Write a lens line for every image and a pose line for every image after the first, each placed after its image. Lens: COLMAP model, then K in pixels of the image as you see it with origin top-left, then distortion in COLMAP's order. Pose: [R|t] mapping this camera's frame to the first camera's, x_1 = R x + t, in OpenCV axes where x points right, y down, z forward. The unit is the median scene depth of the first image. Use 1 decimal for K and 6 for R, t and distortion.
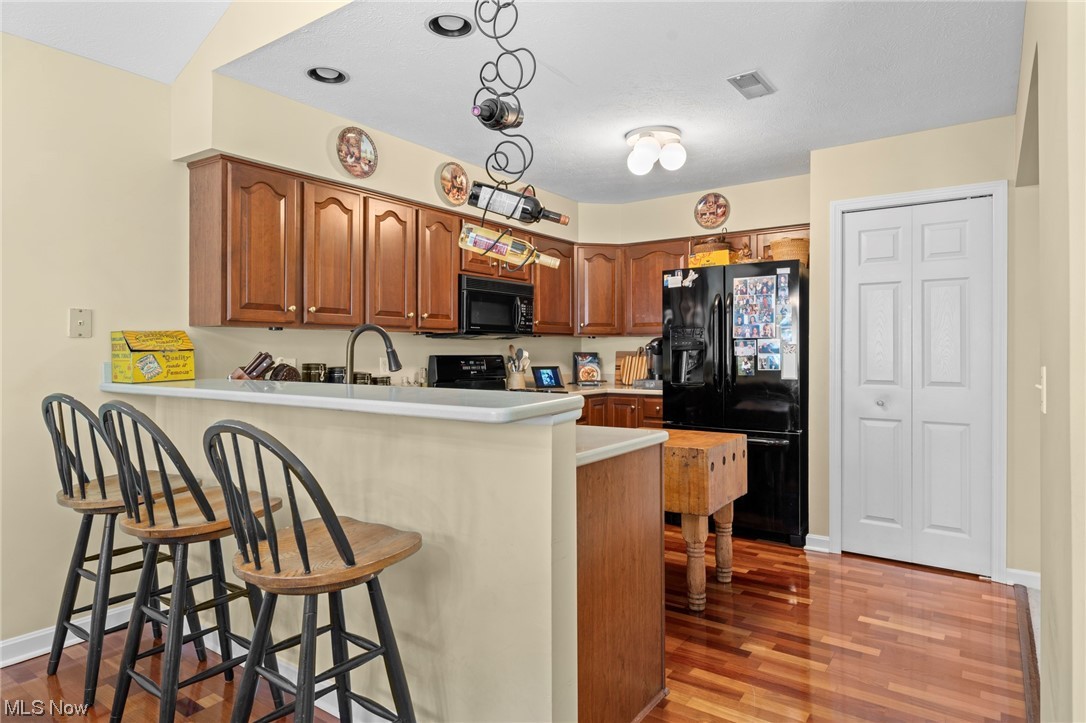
lens RADIAL K [[630.7, 0, 541.7], [0, 630.7, 349.0], [0, 0, 1]] dist [-0.001223, -0.000026]
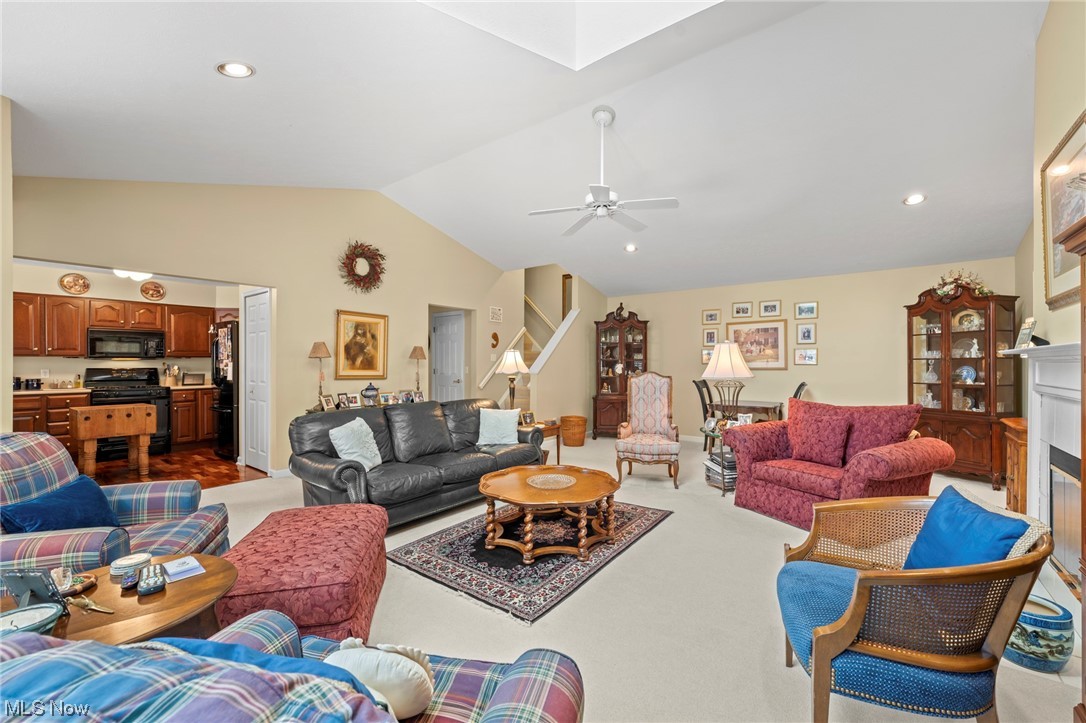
lens RADIAL K [[439.8, 0, 543.4], [0, 439.8, 366.2], [0, 0, 1]] dist [-0.000068, 0.000083]
pose [[0.998913, -0.001057, -0.046607, 1.329794], [0.001552, 0.999943, 0.010588, -0.008877], [0.046593, -0.010648, 0.998857, -0.320119]]
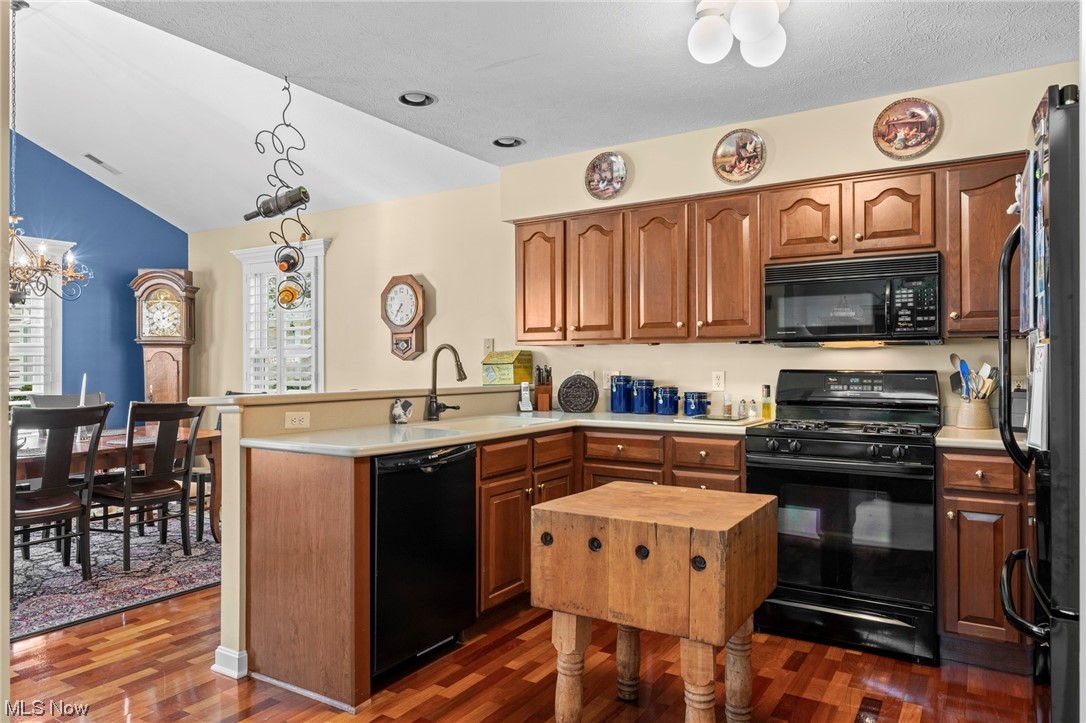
lens RADIAL K [[707.4, 0, 541.6], [0, 707.4, 359.9], [0, 0, 1]] dist [0.004498, 0.001171]
pose [[0.056159, -0.004988, -0.998409, 0.693309], [0.004886, 0.999977, -0.004721, 0.000884], [0.998410, -0.004613, 0.056182, 0.649150]]
